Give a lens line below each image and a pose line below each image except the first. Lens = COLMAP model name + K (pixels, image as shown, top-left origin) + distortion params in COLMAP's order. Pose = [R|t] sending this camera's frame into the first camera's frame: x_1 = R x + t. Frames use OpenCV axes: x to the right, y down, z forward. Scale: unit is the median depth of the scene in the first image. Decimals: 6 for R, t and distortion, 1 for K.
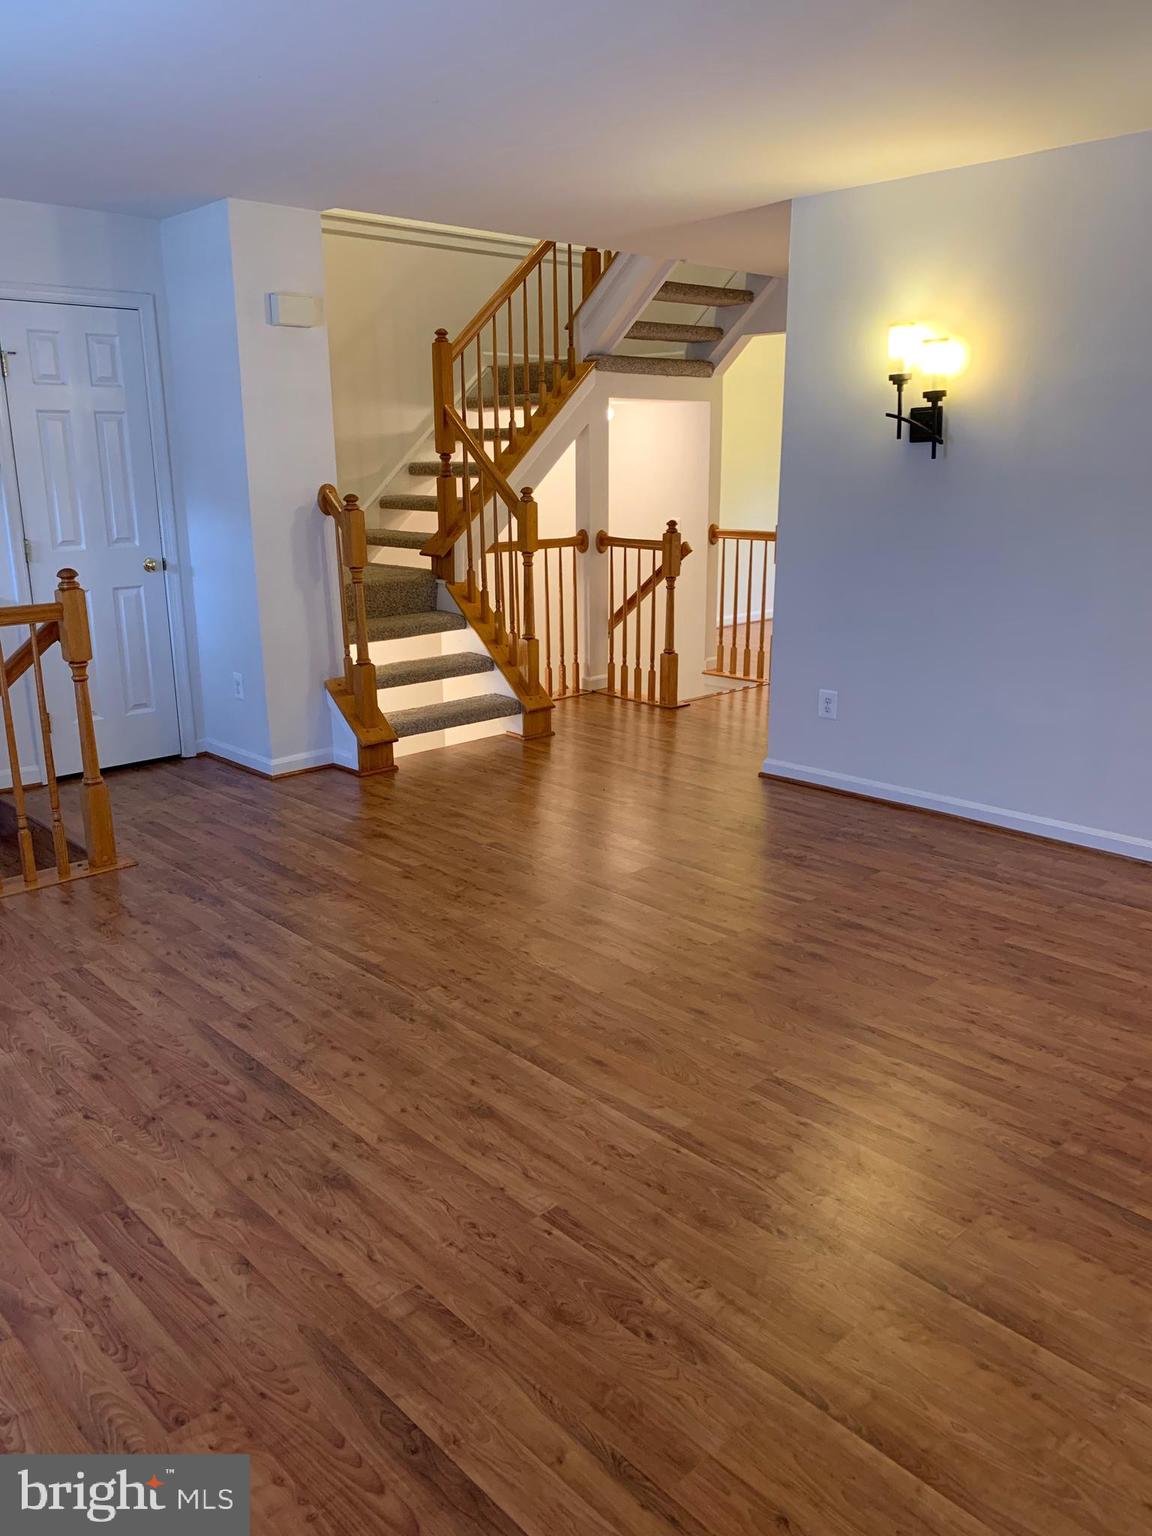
lens RADIAL K [[1175.8, 0, 576.0], [0, 1175.8, 768.0], [0, 0, 1]] dist [0.089446, 0.000646]
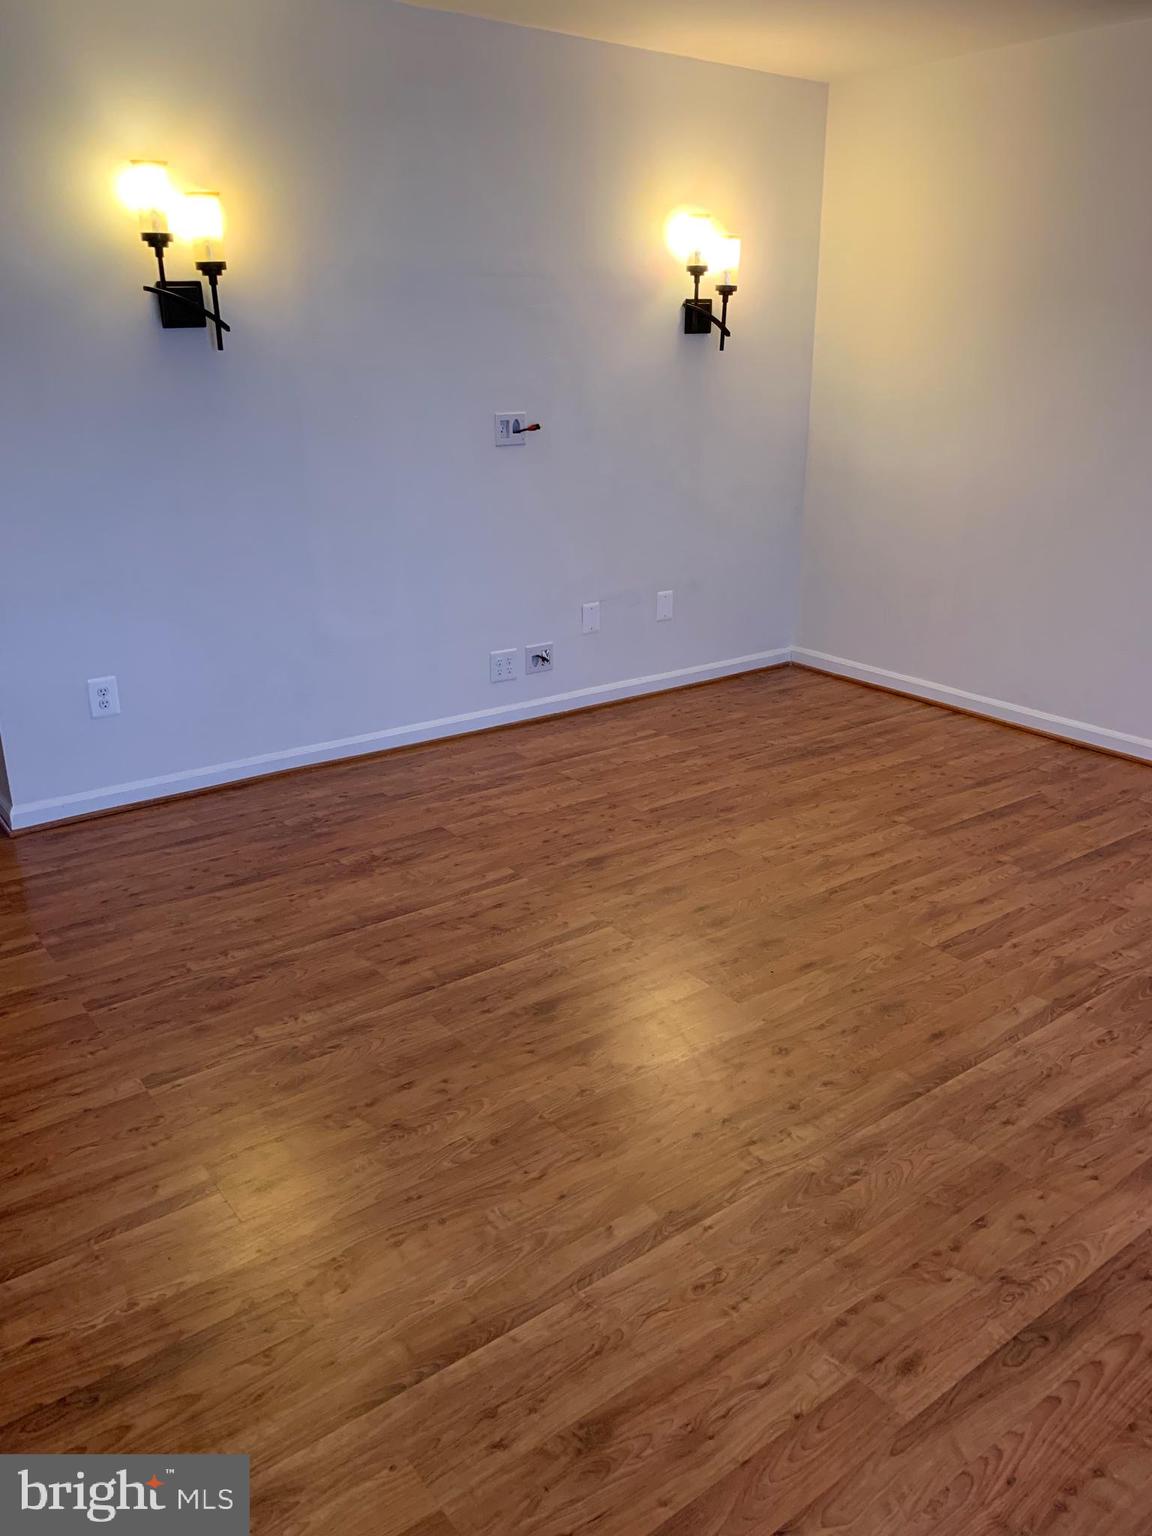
lens RADIAL K [[1187.2, 0, 576.0], [0, 1187.2, 768.0], [0, 0, 1]] dist [0.021472, -0.000442]
pose [[0.097456, -0.328156, 0.939583, -0.627393], [0.247324, 0.922447, 0.296518, -0.218385], [-0.964019, 0.203483, 0.171059, 0.843932]]
